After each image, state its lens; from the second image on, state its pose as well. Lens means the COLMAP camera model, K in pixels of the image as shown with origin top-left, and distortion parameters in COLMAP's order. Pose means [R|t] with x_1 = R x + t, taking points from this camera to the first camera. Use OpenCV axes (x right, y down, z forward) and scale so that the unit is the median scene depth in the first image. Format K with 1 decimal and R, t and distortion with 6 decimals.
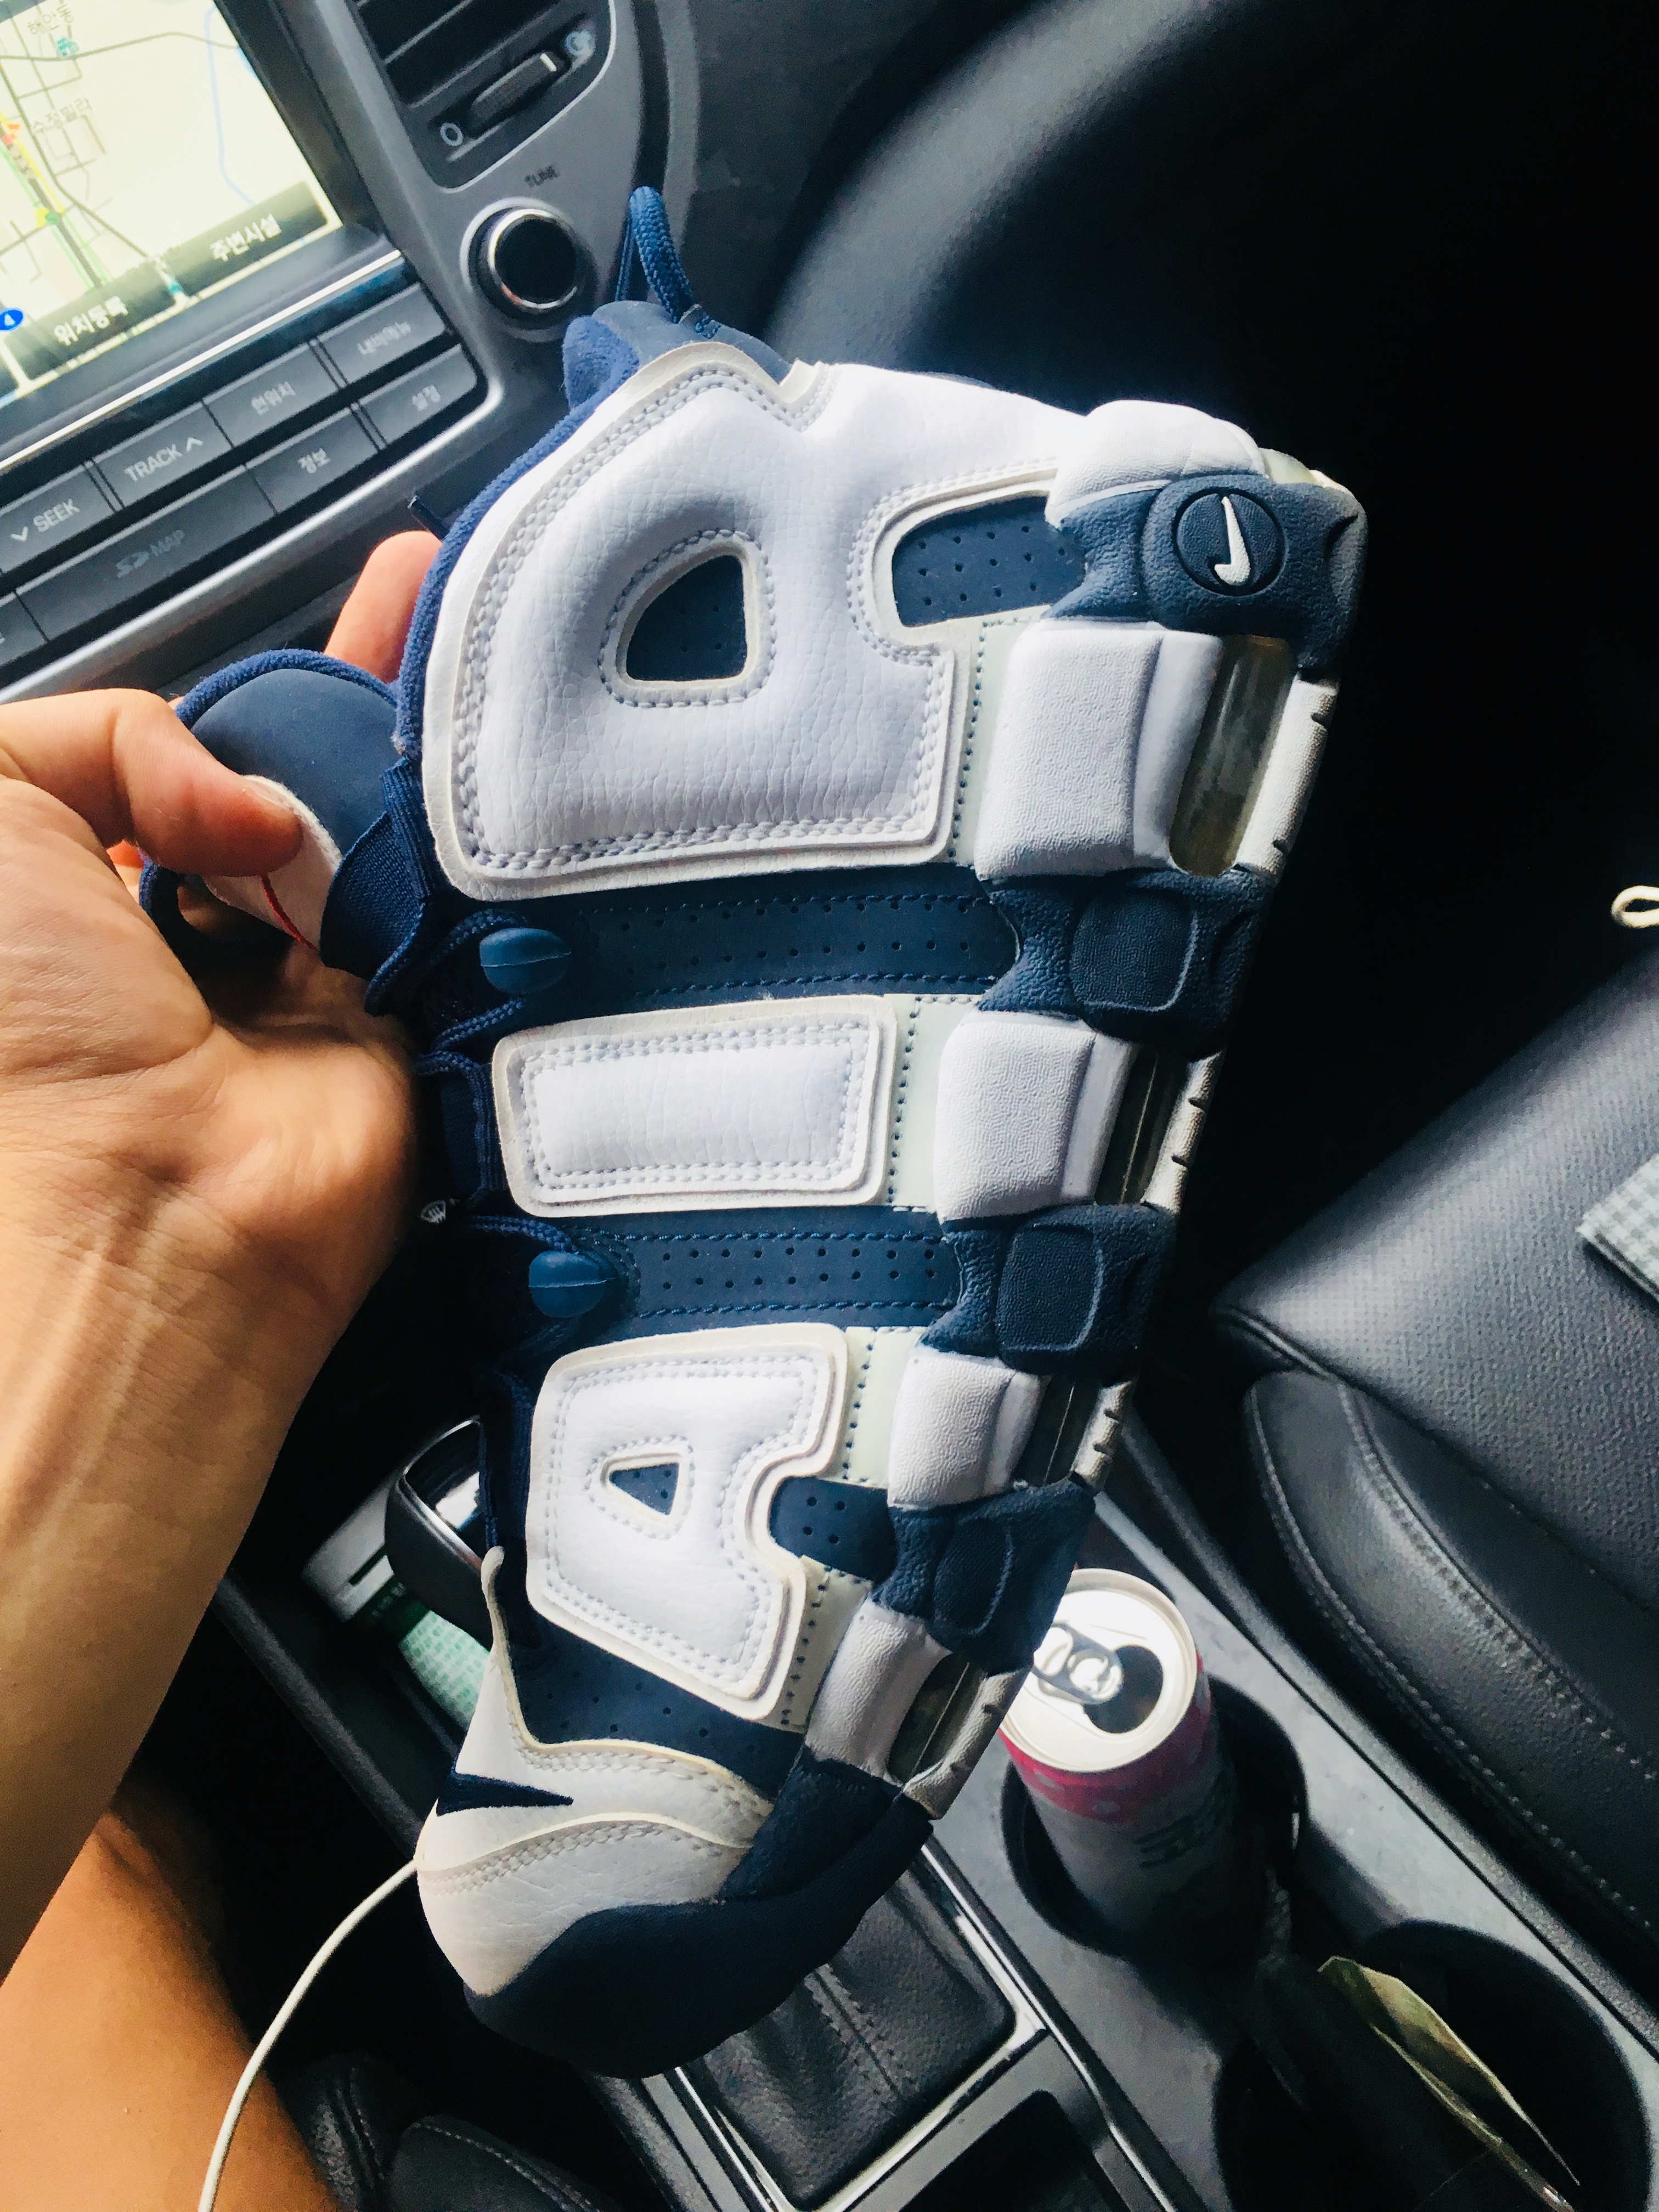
lens RADIAL K [[1930.7, 0, 822.5], [0, 1930.7, 1111.4], [0, 0, 1]] dist [0.070492, -0.125263]
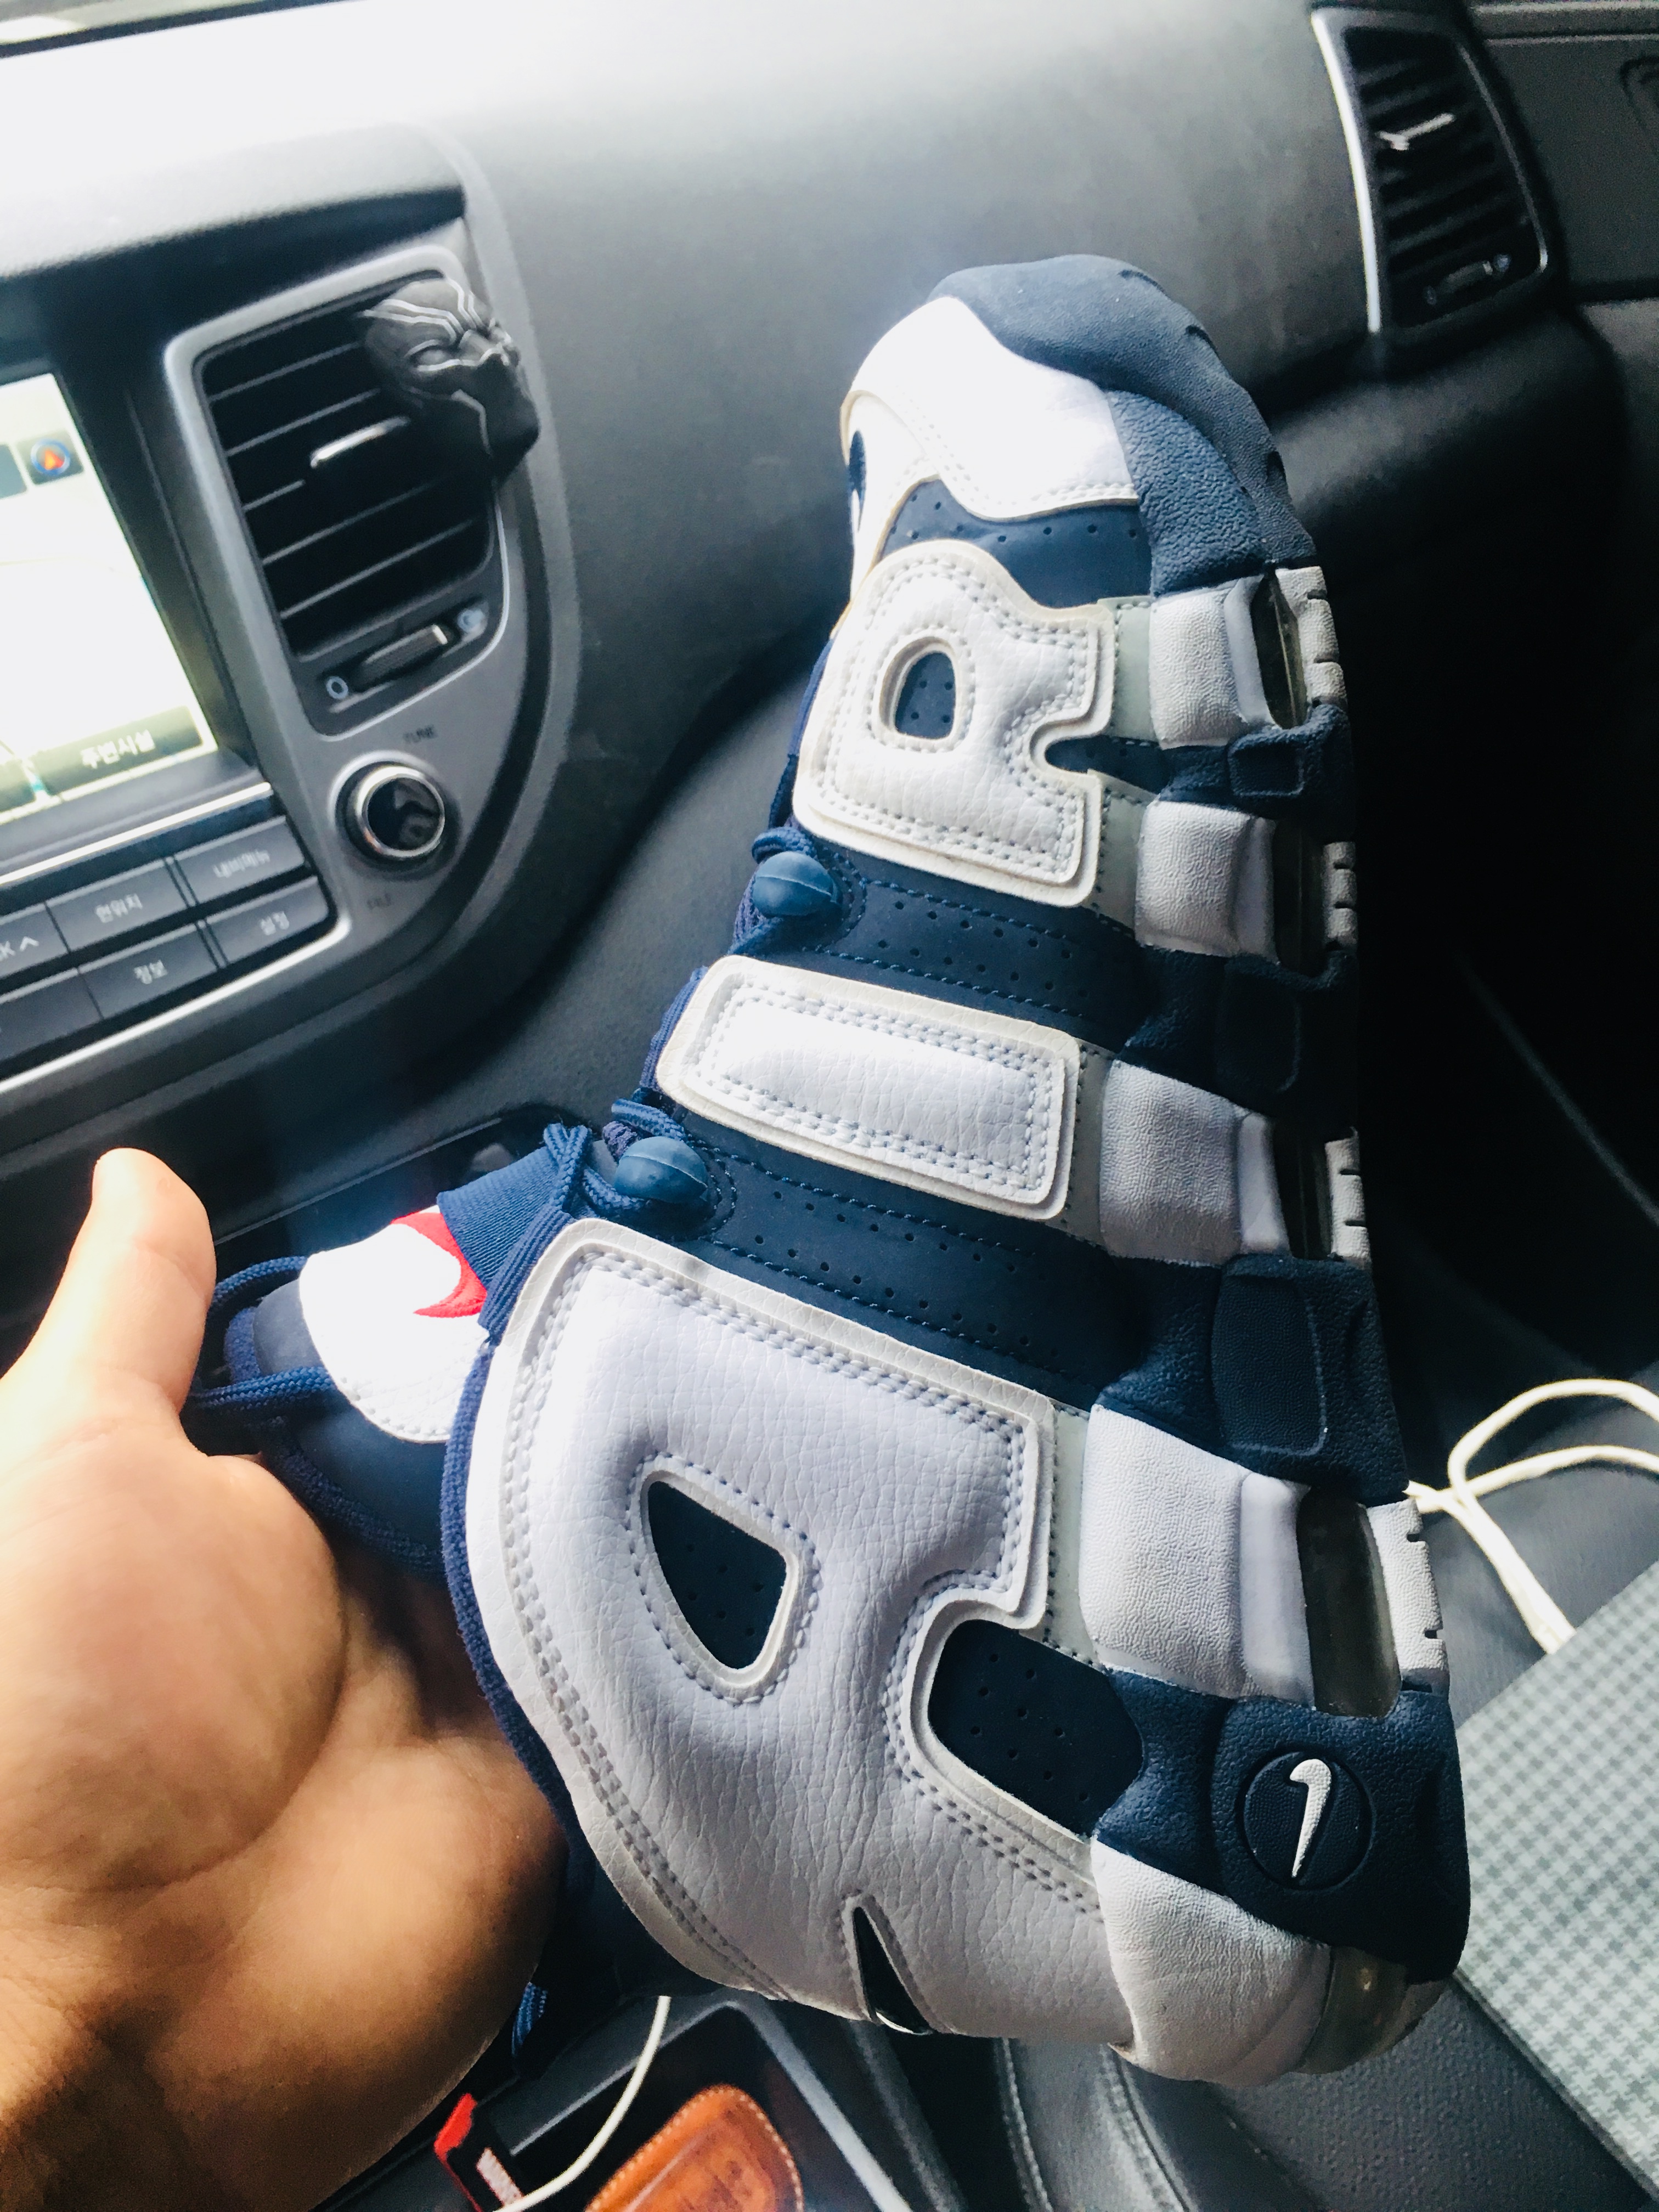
lens RADIAL K [[1930.7, 0, 823.3], [0, 1930.7, 1102.8], [0, 0, 1]] dist [0.070492, -0.125263]
pose [[0.988314, 0.115195, 0.099826, -0.010304], [-0.091634, 0.972343, -0.214832, -0.081677], [-0.121812, 0.203174, 0.971536, -0.001170]]
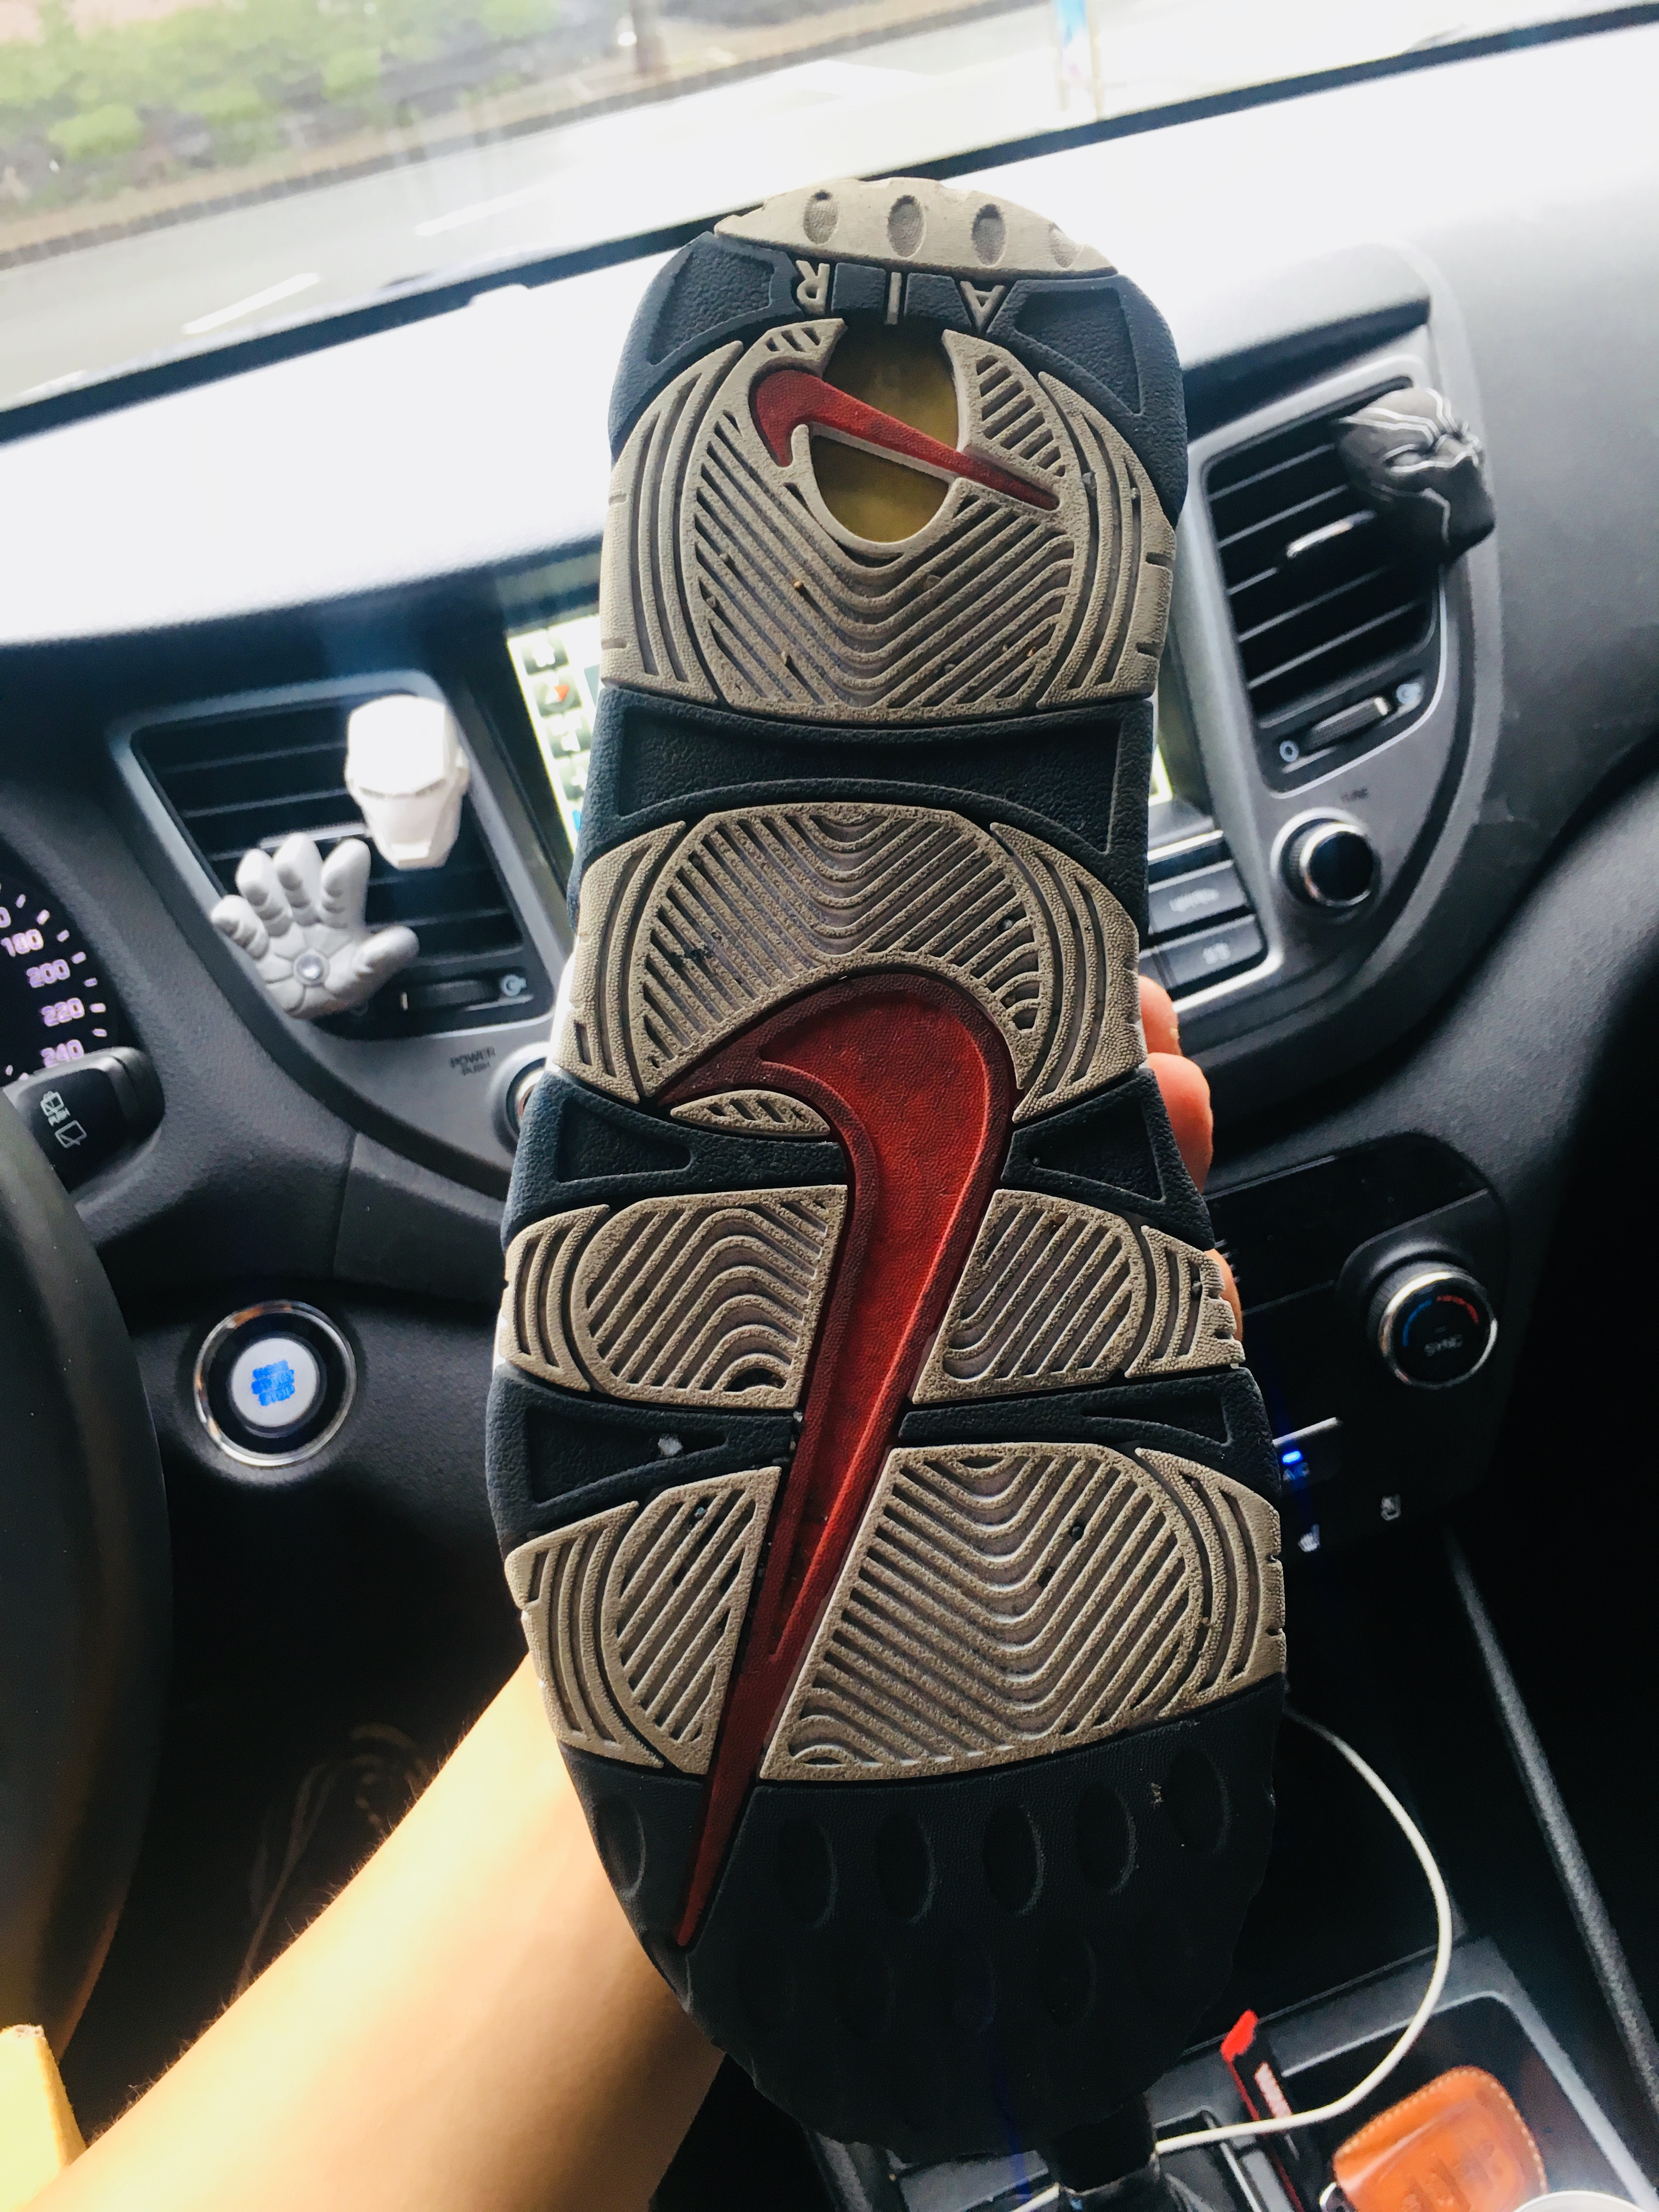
lens RADIAL K [[1930.7, 0, 826.0], [0, 1930.7, 1104.7], [0, 0, 1]] dist [0.070492, -0.125263]
pose [[0.949372, 0.222782, -0.221499, -0.144563], [-0.261338, 0.951336, -0.163282, -0.026906], [0.174343, 0.212902, 0.961393, -0.140970]]
